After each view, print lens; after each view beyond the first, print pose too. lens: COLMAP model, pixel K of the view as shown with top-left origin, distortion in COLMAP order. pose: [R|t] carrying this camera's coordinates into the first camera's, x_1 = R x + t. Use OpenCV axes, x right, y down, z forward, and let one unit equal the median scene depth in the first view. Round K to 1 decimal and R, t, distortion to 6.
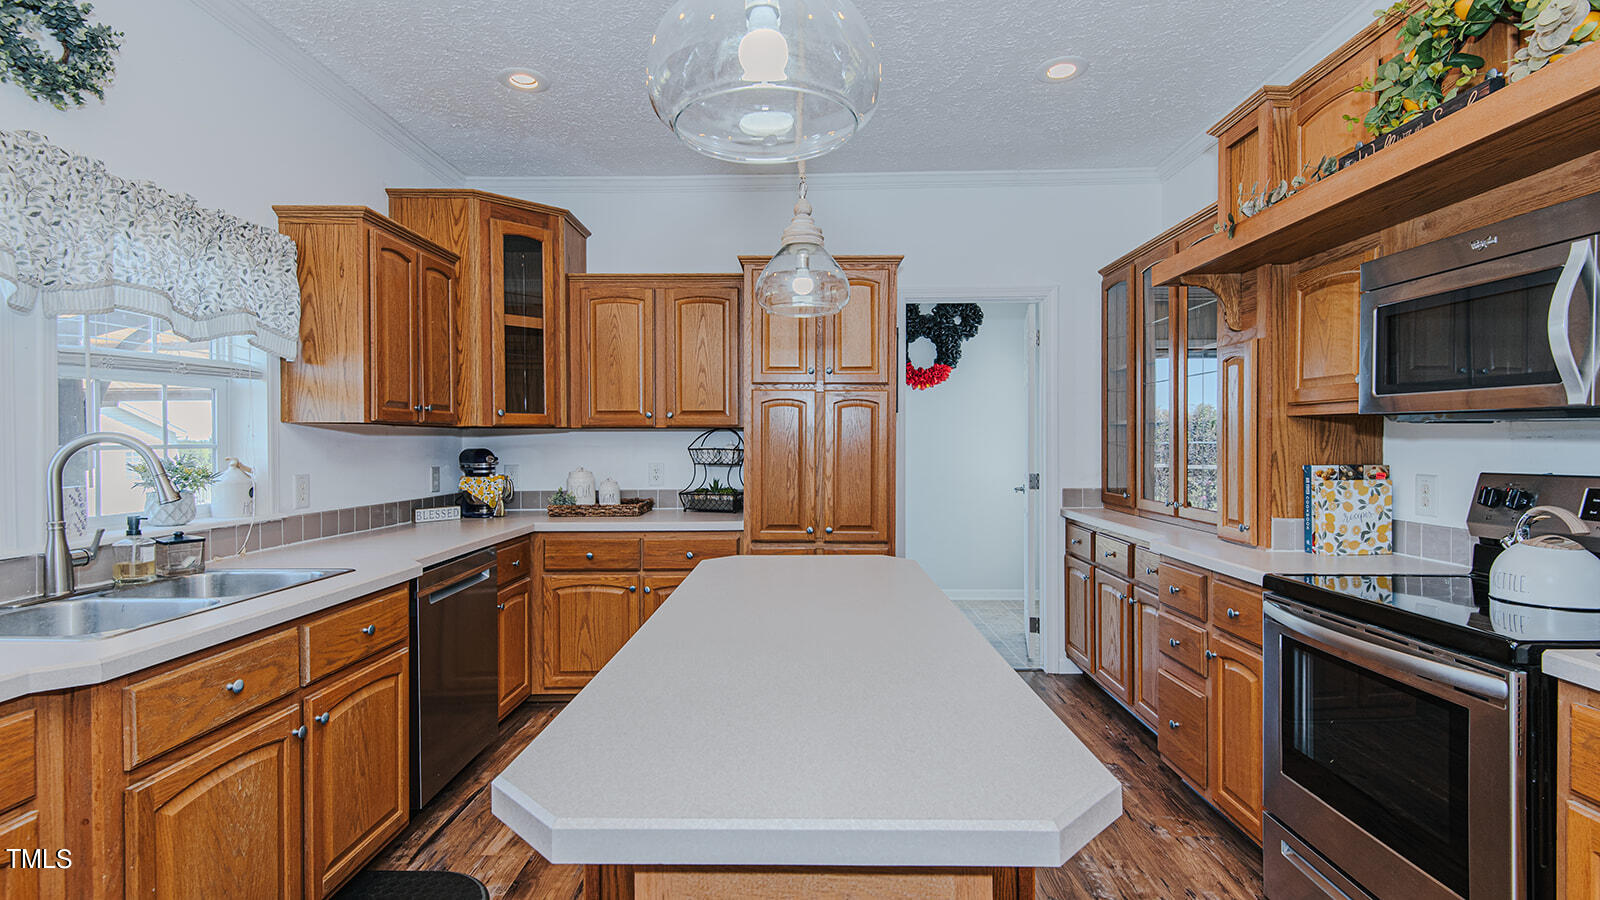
lens RADIAL K [[742.2, 0, 803.6], [0, 742.2, 442.7], [0, 0, 1]] dist [0.002945, -0.006507]
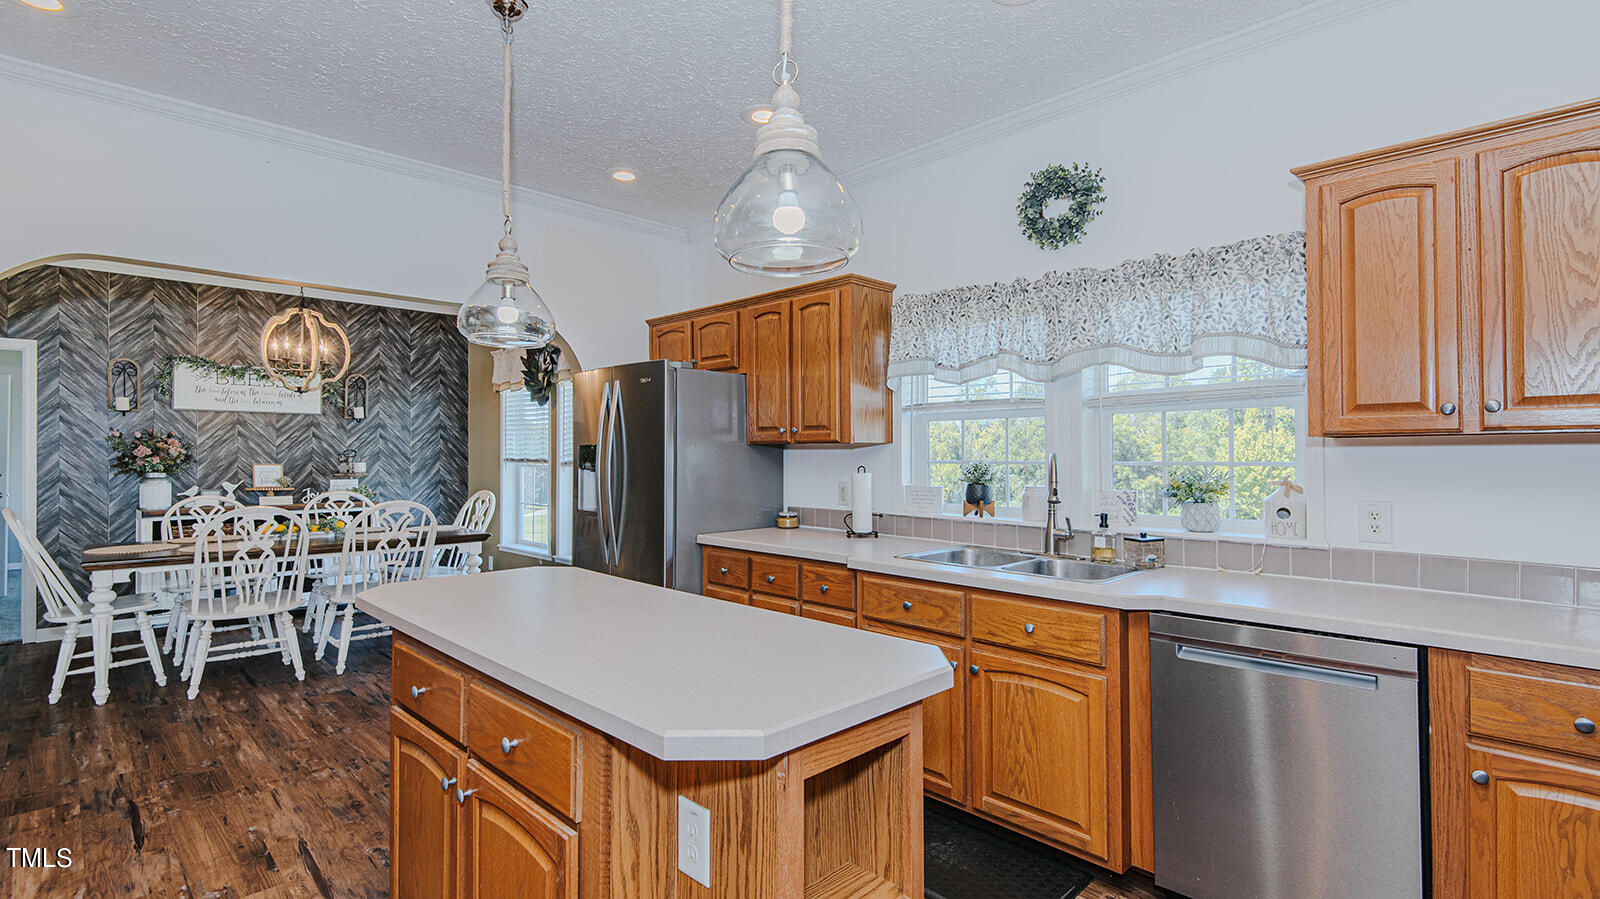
lens RADIAL K [[742.2, 0, 794.5], [0, 742.2, 446.4], [0, 0, 1]] dist [0.002945, -0.006507]
pose [[-0.687911, -0.001092, -0.725794, 0.499411], [0.002497, 0.999989, -0.003871, -0.021539], [0.725791, -0.004475, -0.687901, 1.561948]]
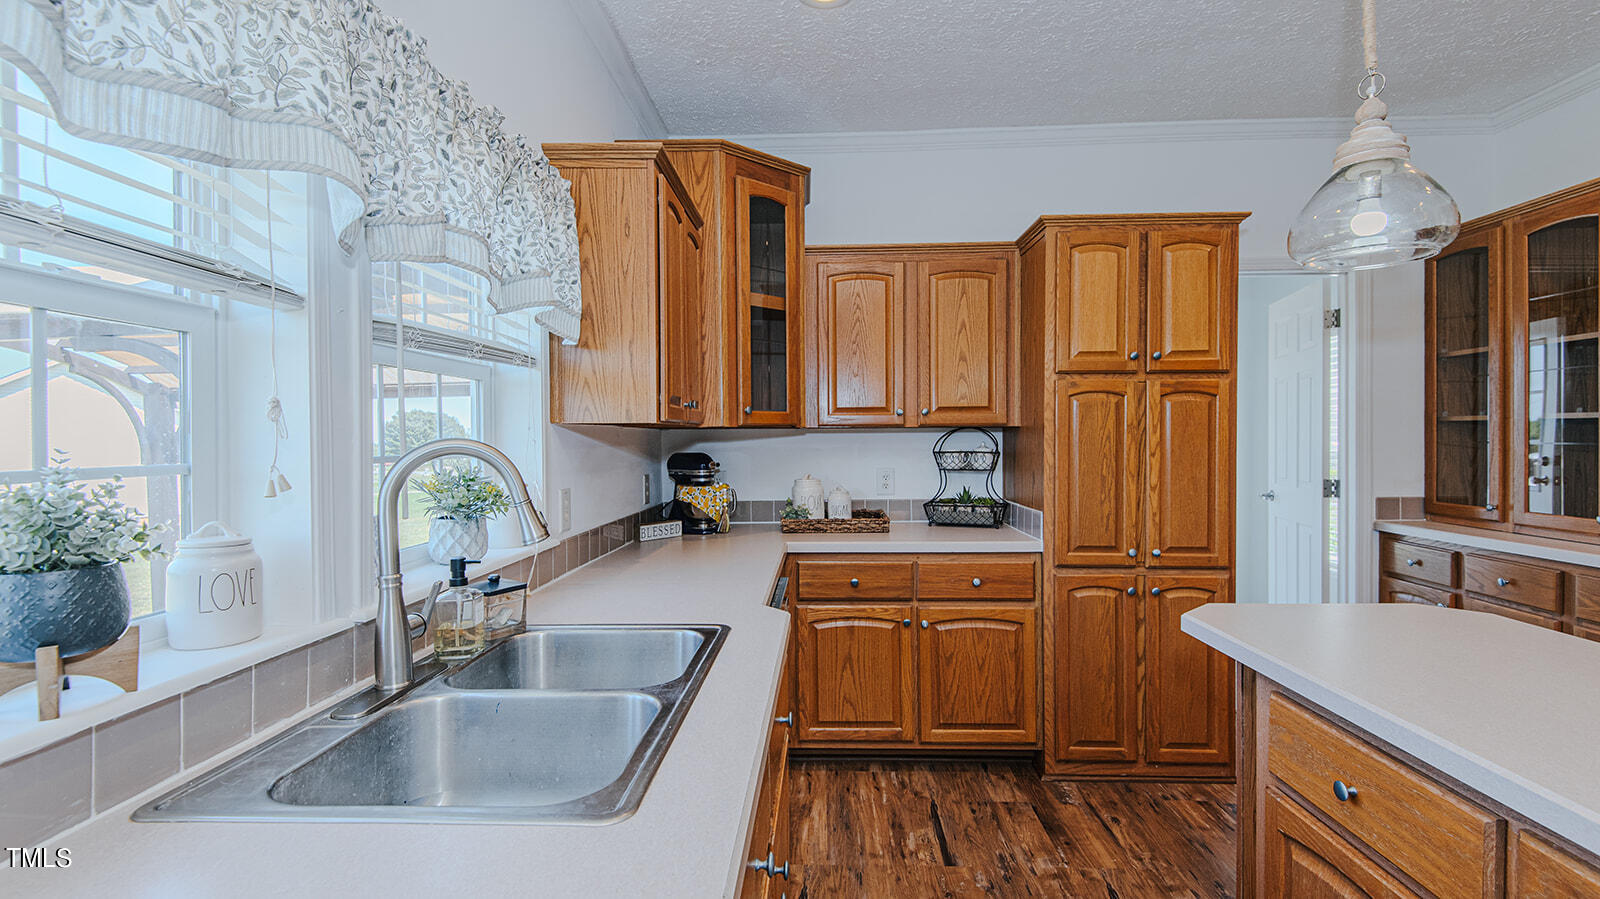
lens RADIAL K [[742.2, 0, 824.9], [0, 742.2, 446.5], [0, 0, 1]] dist [0.002945, -0.006507]
pose [[0.999345, -0.003799, -0.035999, -0.403111], [0.004057, 0.999966, 0.007112, -0.007776], [0.035971, -0.007253, 0.999327, 0.237864]]
